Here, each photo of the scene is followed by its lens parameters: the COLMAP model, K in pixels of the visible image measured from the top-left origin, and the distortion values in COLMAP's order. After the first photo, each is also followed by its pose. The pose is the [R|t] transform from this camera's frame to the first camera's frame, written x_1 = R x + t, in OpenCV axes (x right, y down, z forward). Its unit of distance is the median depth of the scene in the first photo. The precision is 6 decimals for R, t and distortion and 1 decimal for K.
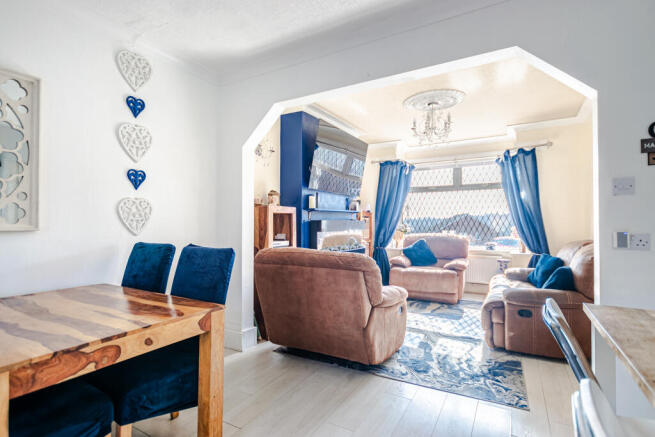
lens RADIAL K [[331.1, 0, 328.3], [0, 331.1, 221.6], [0, 0, 1]] dist [0.002057, 0.000767]
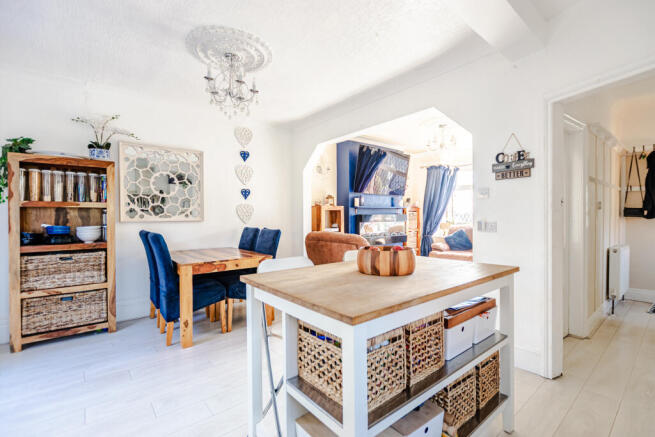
lens RADIAL K [[300.3, 0, 326.3], [0, 300.3, 222.4], [0, 0, 1]] dist [0.001944, 0.000027]
pose [[0.935091, 0.000344, -0.354407, 0.250197], [0.008220, 0.999709, 0.022660, -0.000587], [0.354312, -0.024103, 0.934817, -0.243179]]
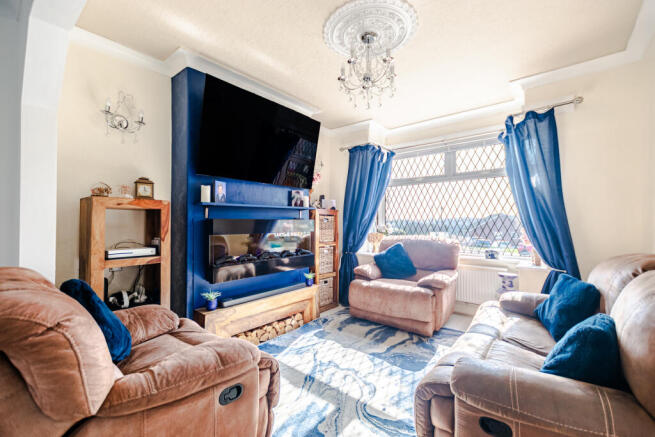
lens RADIAL K [[284.6, 0, 325.9], [0, 284.6, 221.9], [0, 0, 1]] dist [-0.001864, -0.000525]
pose [[0.986271, -0.000453, -0.165134, 0.267262], [0.000999, 0.999994, 0.003227, 0.000190], [0.165132, -0.003348, 0.986266, 0.363764]]
